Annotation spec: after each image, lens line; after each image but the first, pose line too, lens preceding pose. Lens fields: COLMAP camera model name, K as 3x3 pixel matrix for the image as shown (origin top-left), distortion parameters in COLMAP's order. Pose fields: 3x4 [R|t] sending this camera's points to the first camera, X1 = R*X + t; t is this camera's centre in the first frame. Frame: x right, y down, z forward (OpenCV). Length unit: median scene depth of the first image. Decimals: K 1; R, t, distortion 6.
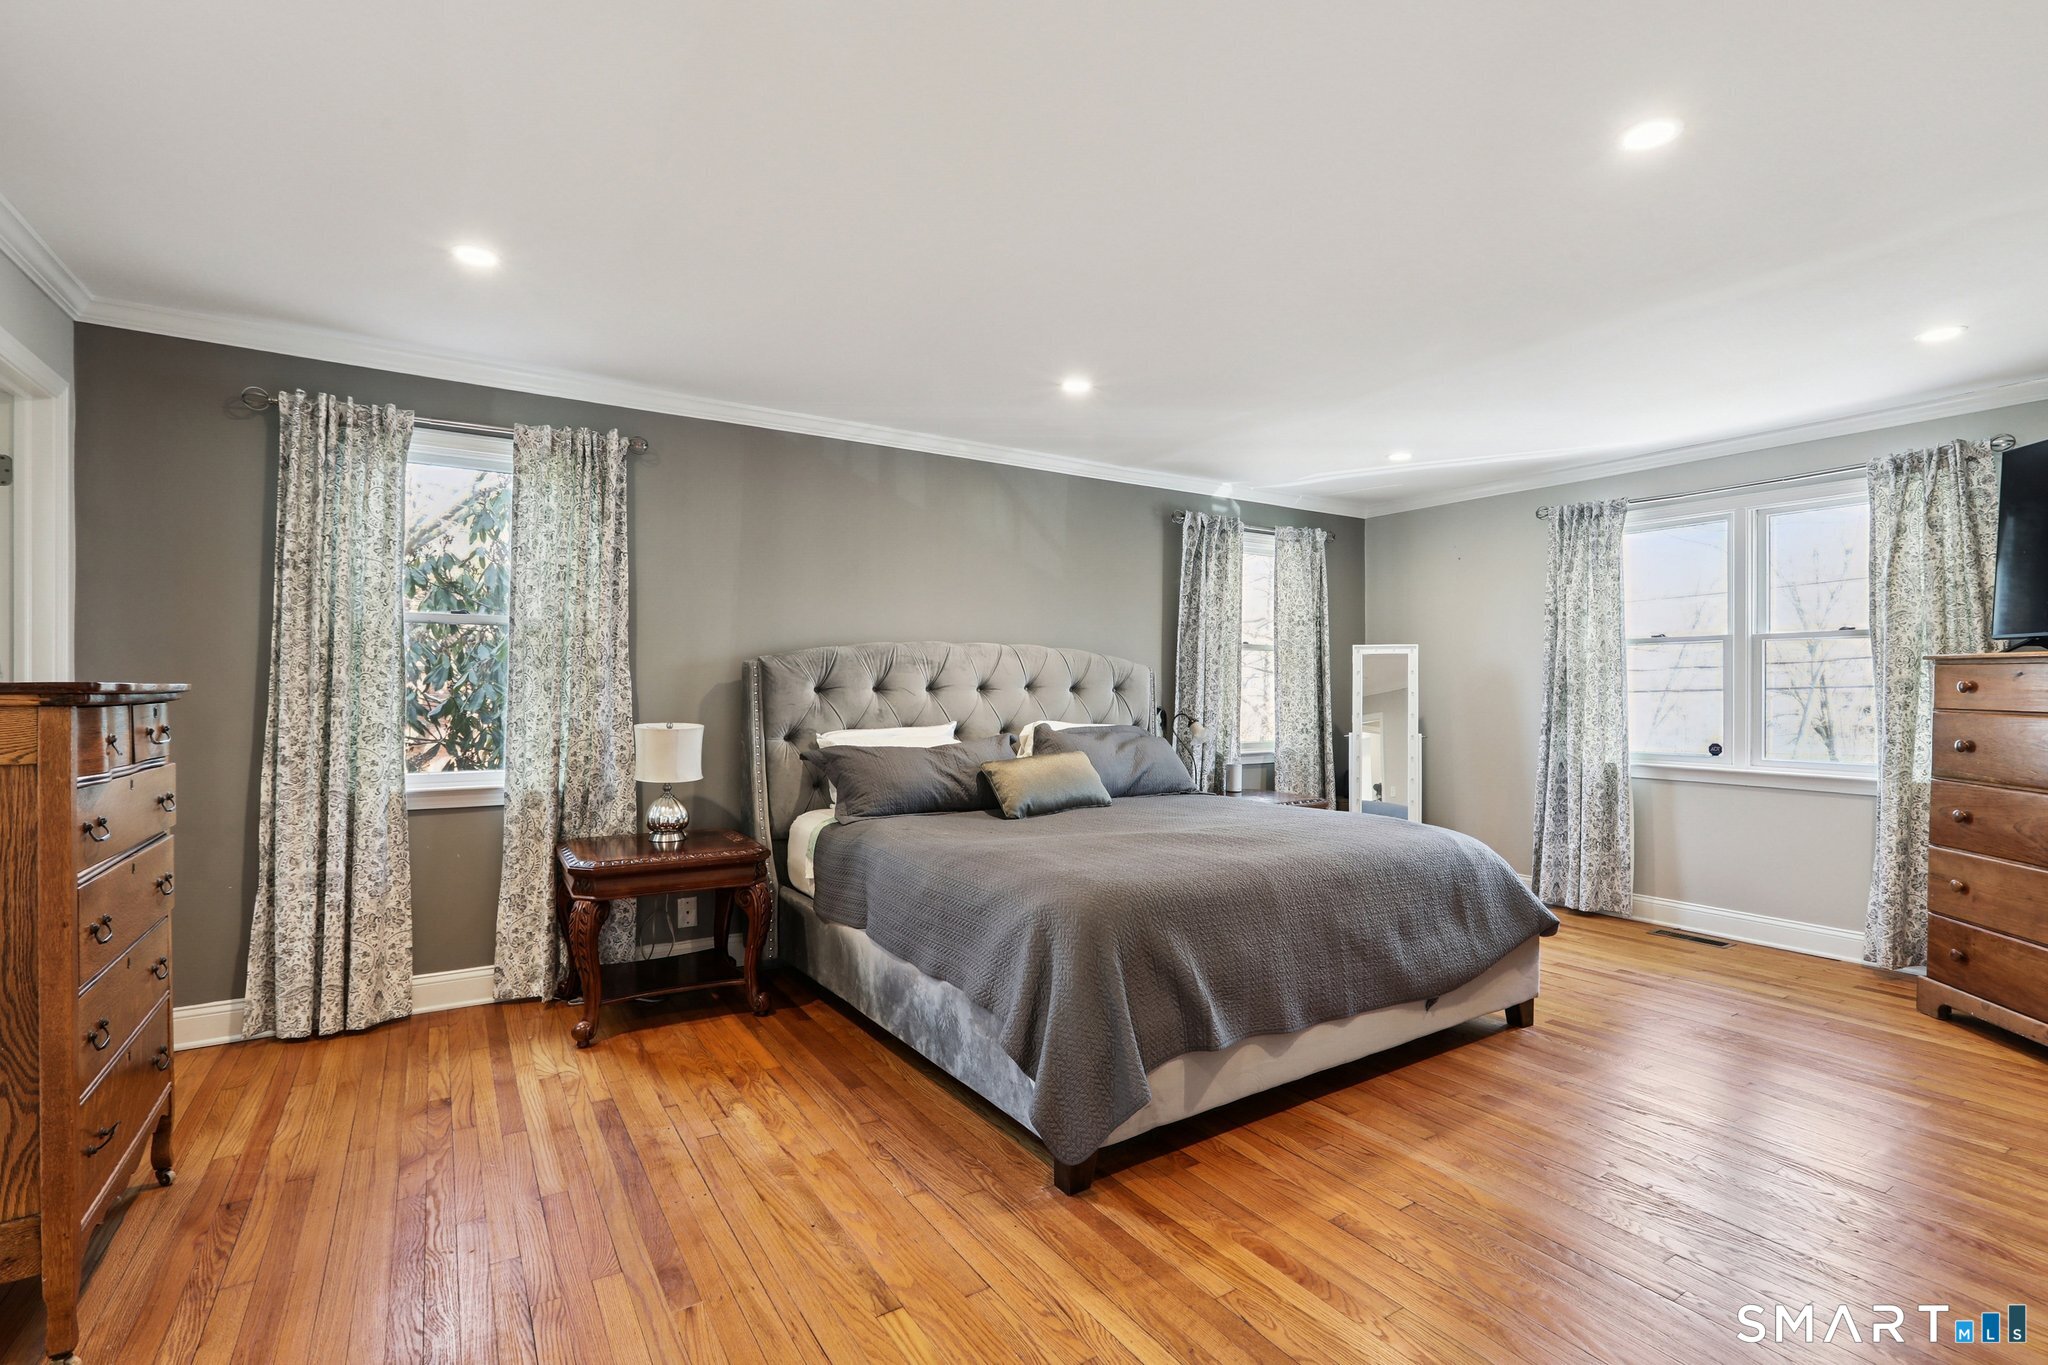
lens RADIAL K [[956.9, 0, 1024.0], [0, 956.9, 682.5], [0, 0, 1]] dist [-0.065811, 0.030667]
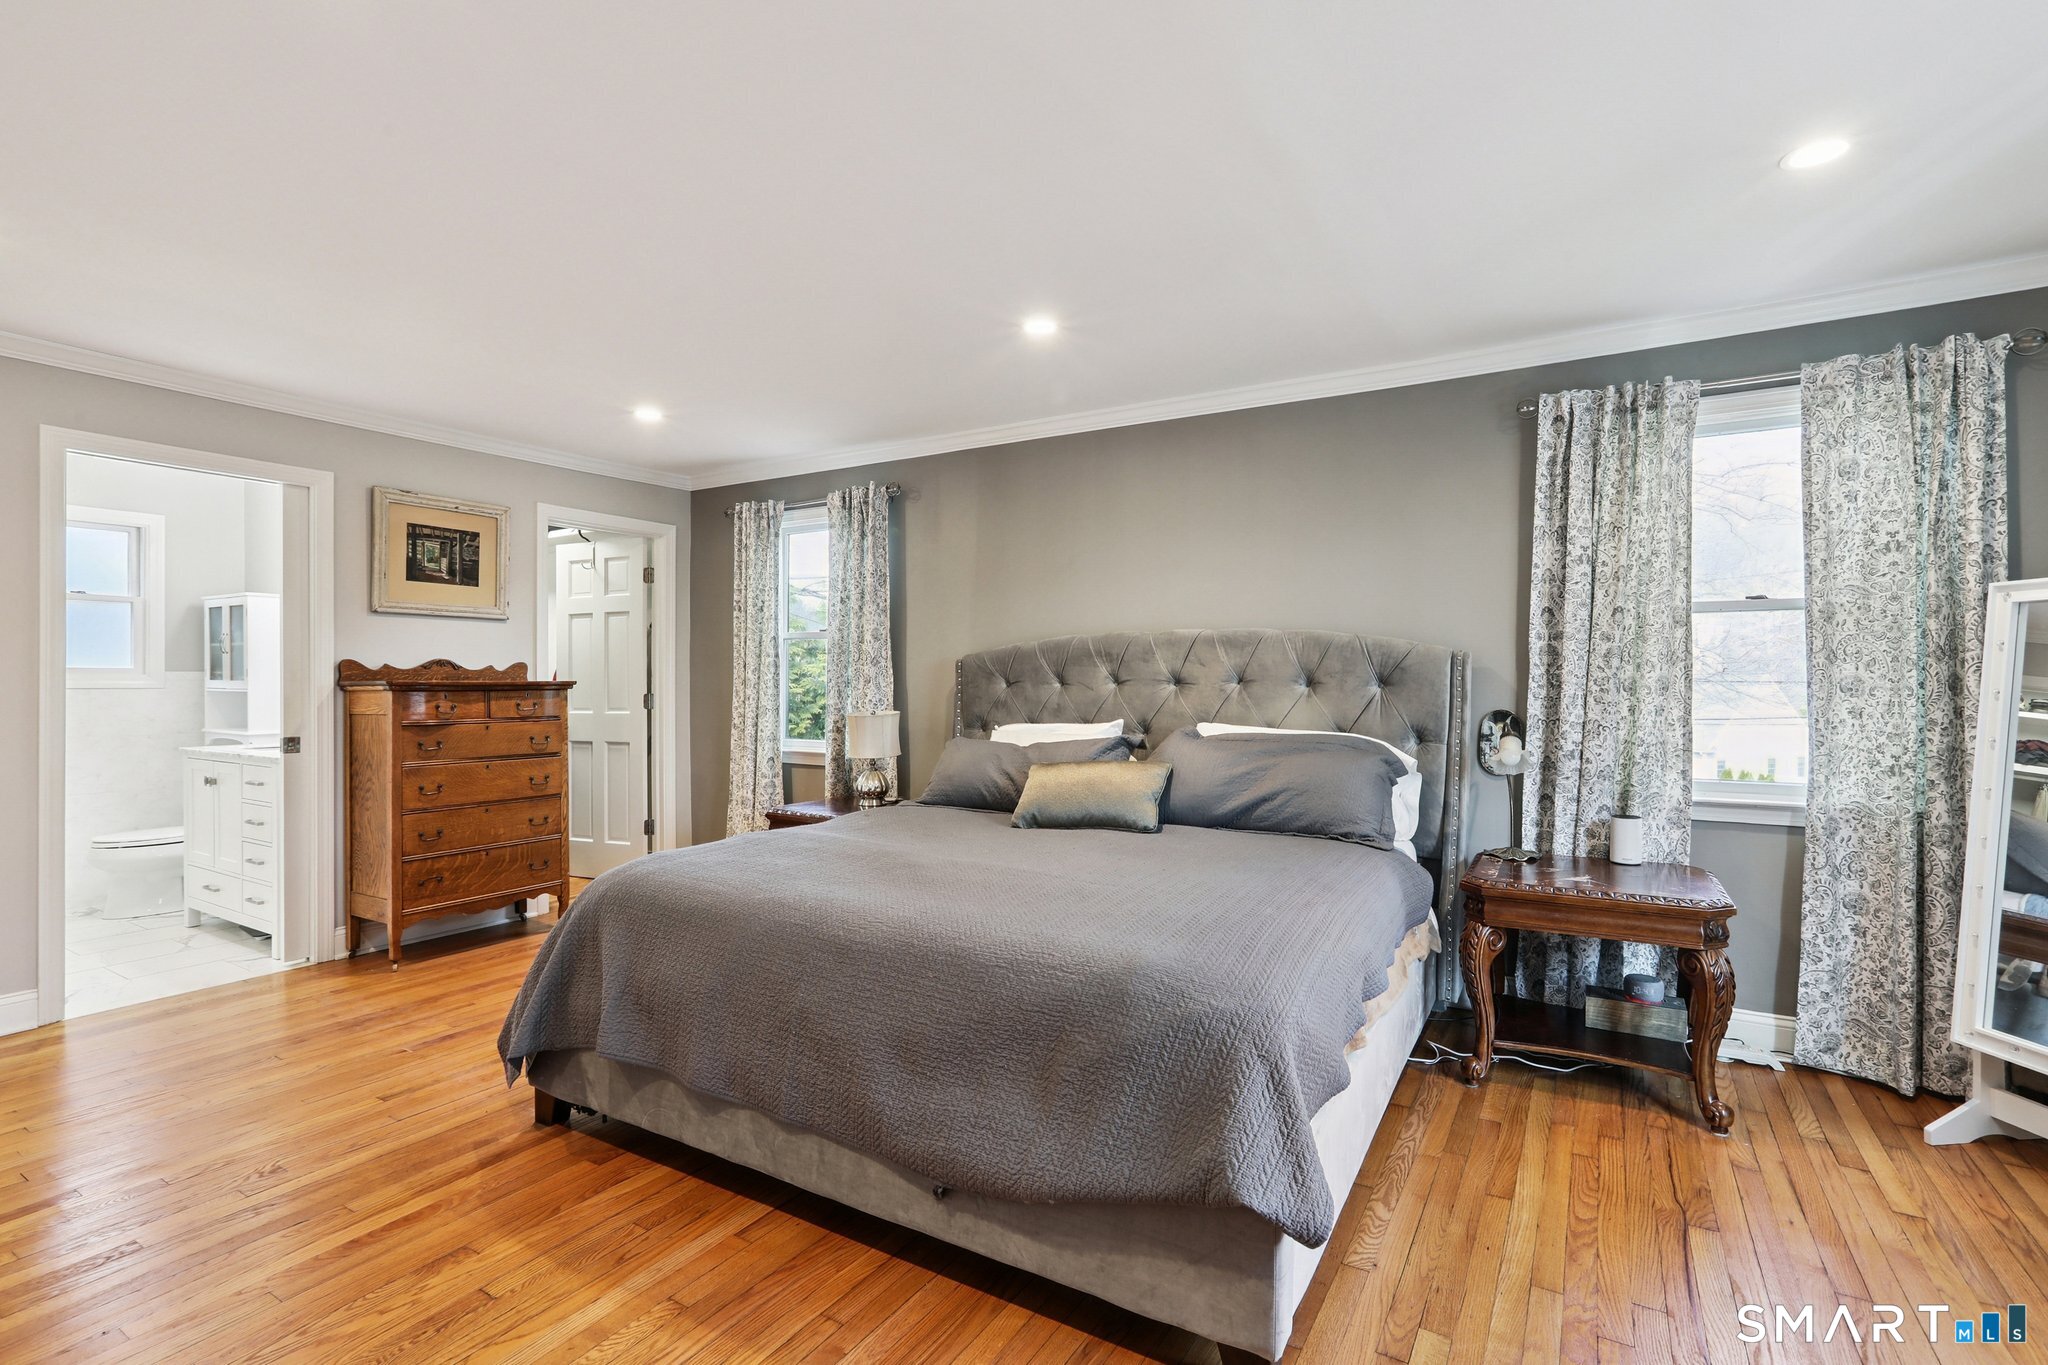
lens RADIAL K [[929.1, 0, 1024.0], [0, 929.1, 682.5], [0, 0, 1]] dist [-0.016296, 0.000033]
pose [[0.445413, -0.001527, -0.895324, 0.790509], [0.005729, 0.999983, 0.001144, 0.005278], [0.895307, -0.005639, 0.445414, 0.615858]]
